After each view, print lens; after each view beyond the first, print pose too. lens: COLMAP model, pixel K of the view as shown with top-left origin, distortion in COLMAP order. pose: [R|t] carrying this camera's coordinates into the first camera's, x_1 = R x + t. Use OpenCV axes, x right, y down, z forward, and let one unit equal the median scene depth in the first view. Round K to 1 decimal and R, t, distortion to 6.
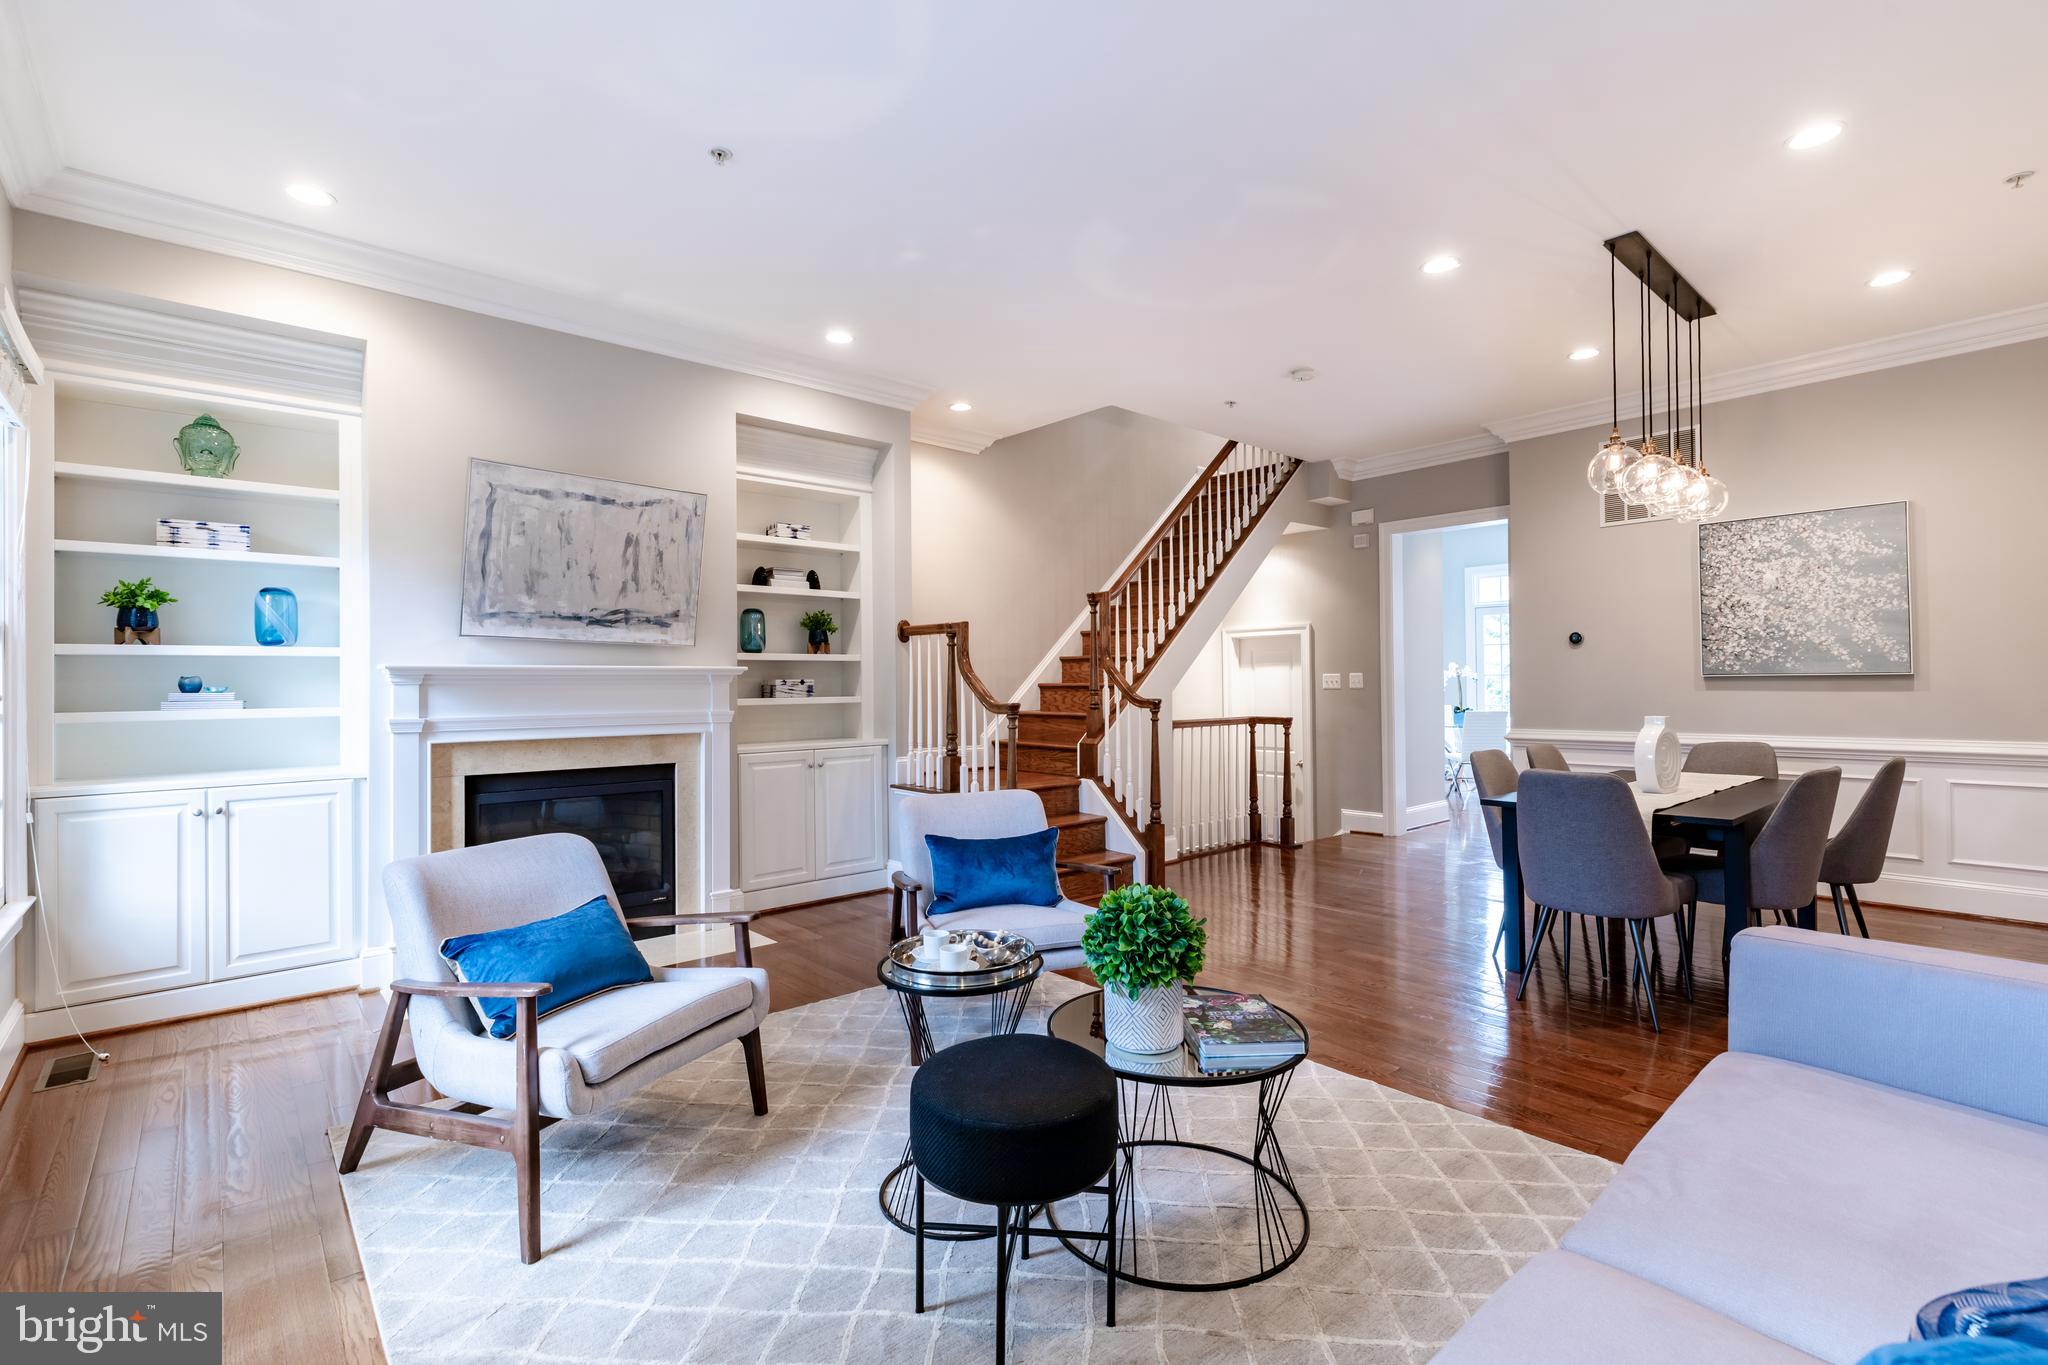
lens RADIAL K [[938.1, 0, 1009.5], [0, 938.1, 687.5], [0, 0, 1]] dist [0.003407, 0.000508]
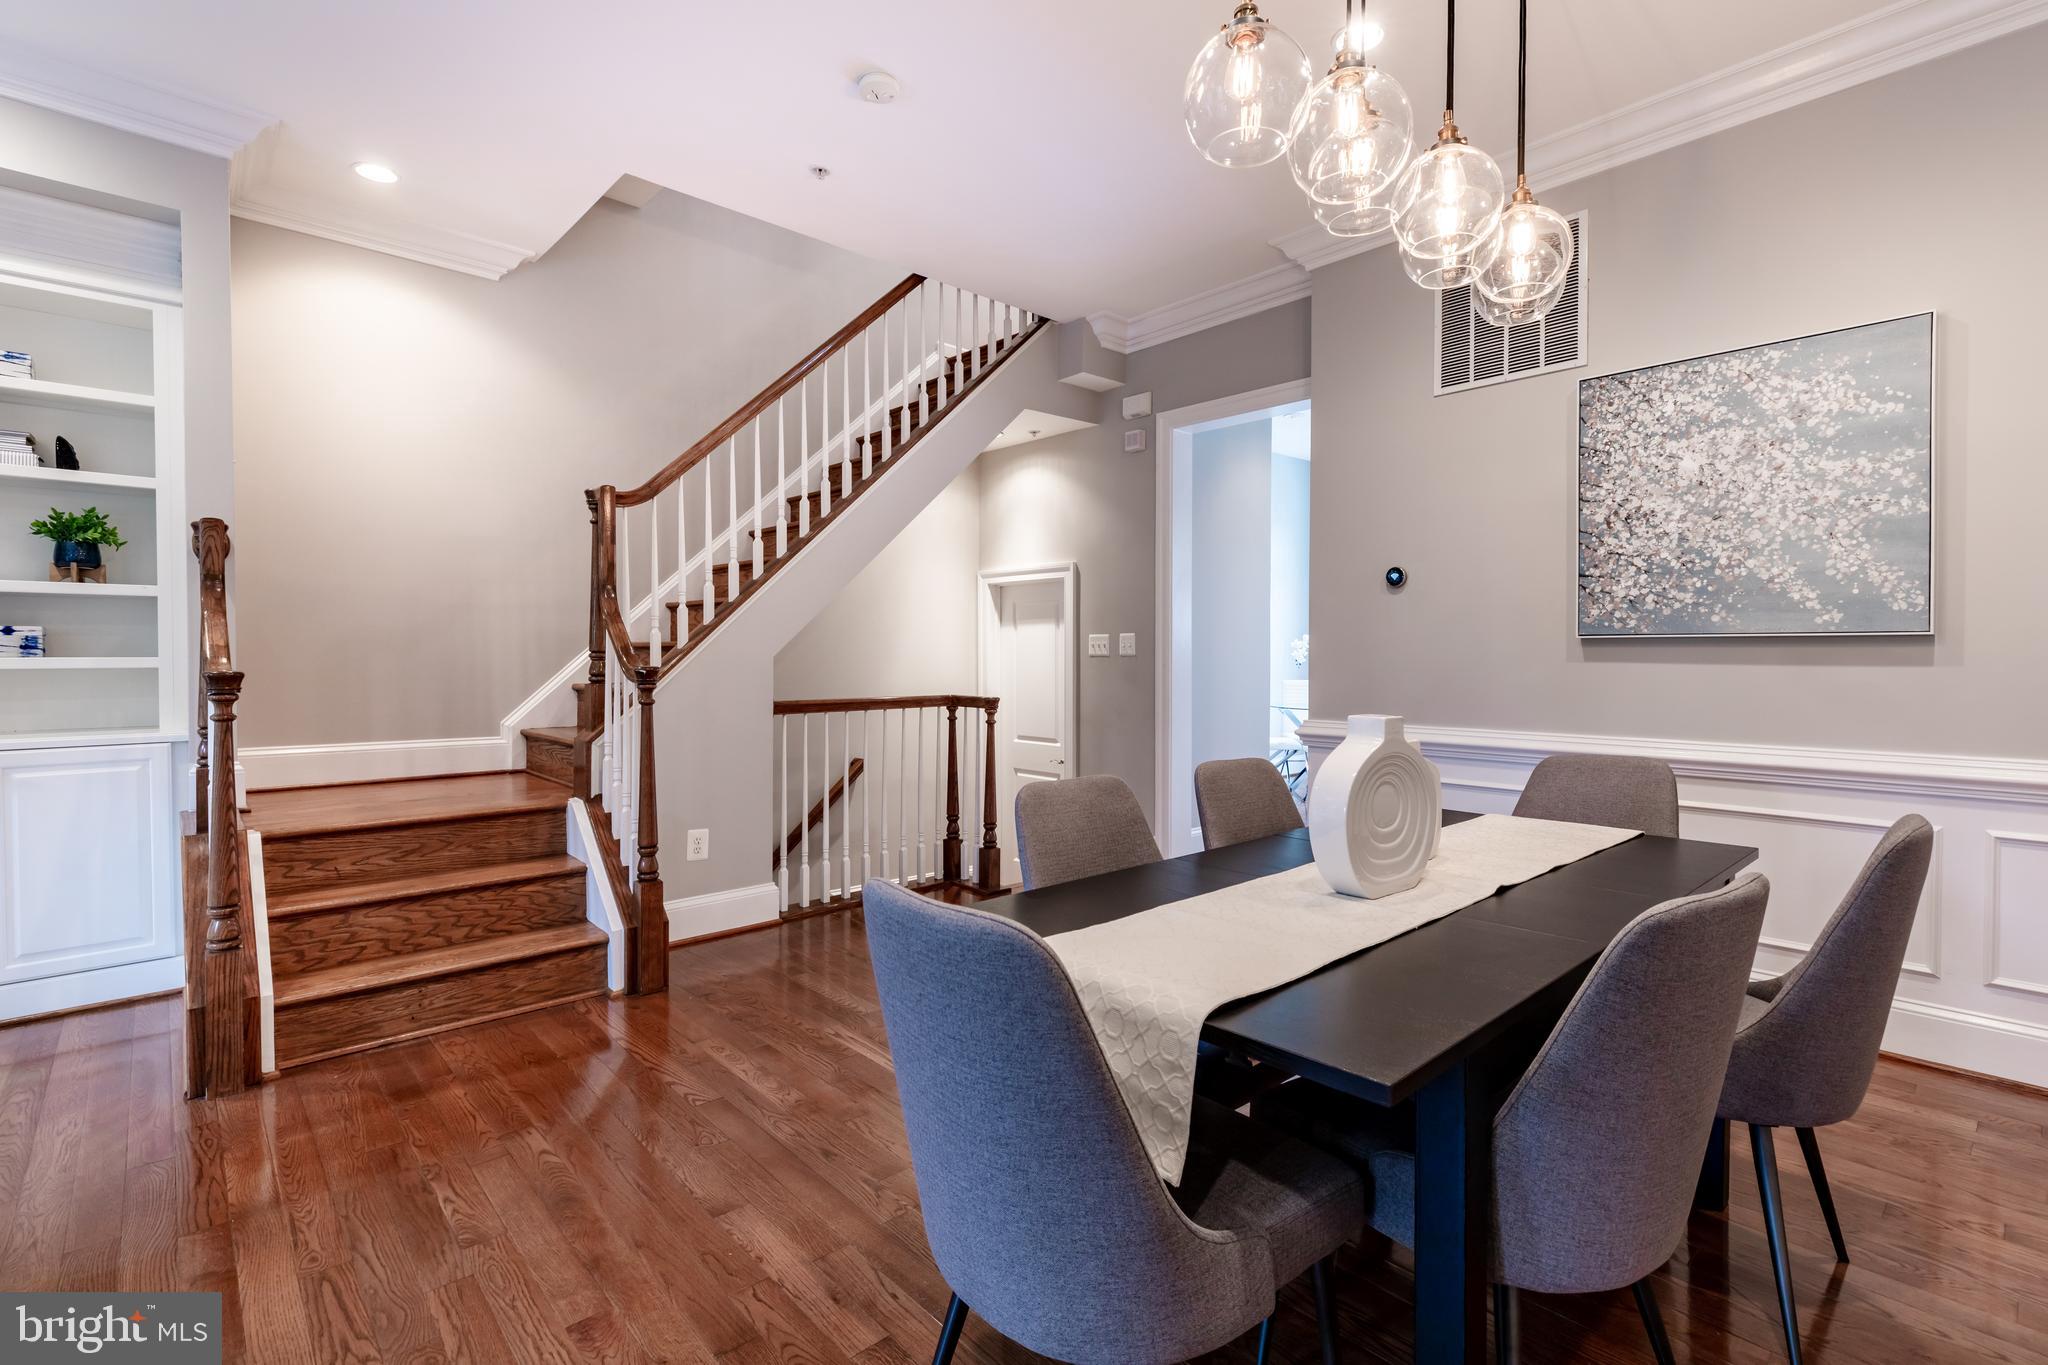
lens RADIAL K [[938.1, 0, 1031.4], [0, 938.1, 683.0], [0, 0, 1]] dist [0.003407, 0.000508]
pose [[0.999665, 0.010001, 0.023865, 0.382598], [-0.010654, 0.999568, 0.027399, 0.003867], [-0.023581, -0.027644, 0.999340, 0.419608]]
